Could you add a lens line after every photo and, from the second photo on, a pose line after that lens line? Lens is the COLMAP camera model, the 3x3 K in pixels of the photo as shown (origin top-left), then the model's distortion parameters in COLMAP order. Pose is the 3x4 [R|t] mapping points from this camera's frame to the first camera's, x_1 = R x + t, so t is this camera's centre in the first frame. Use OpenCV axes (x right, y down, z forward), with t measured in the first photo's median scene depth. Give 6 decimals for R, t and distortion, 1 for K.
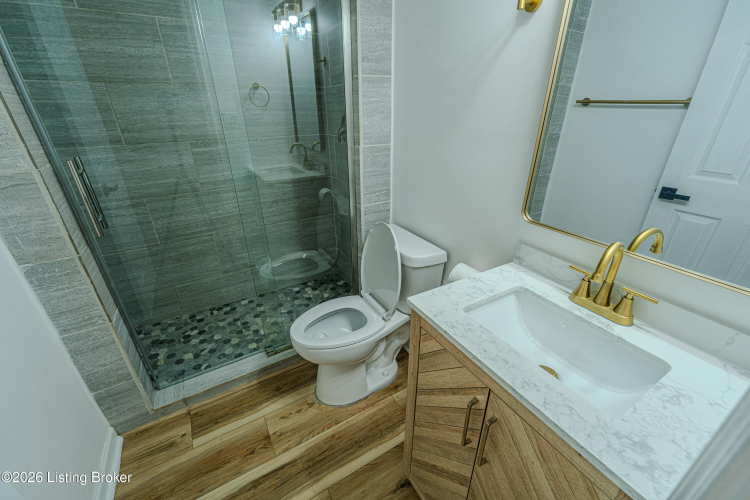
lens RADIAL K [[309.9, 0, 375.0], [0, 309.9, 250.0], [0, 0, 1]] dist [0.002007, -0.000387]
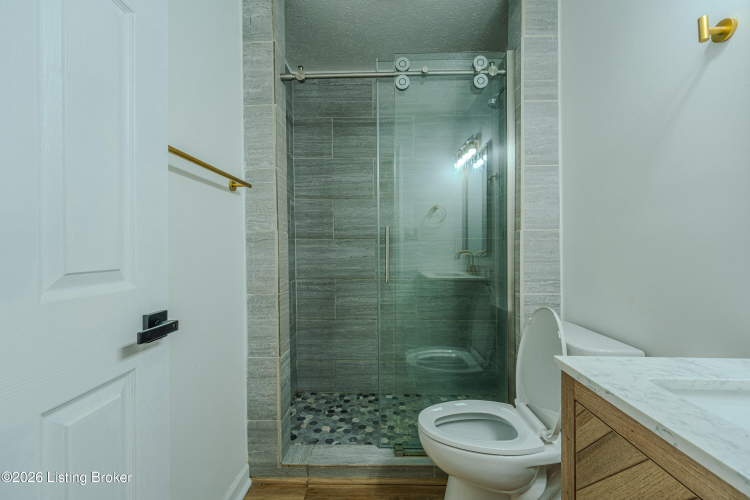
lens RADIAL K [[309.9, 0, 375.0], [0, 309.9, 250.0], [0, 0, 1]] dist [0.002007, -0.000387]
pose [[0.847879, 0.004091, -0.530175, 0.070689], [-0.227767, 0.905805, -0.357266, 0.152825], [0.478773, 0.423674, 0.768945, 0.060889]]
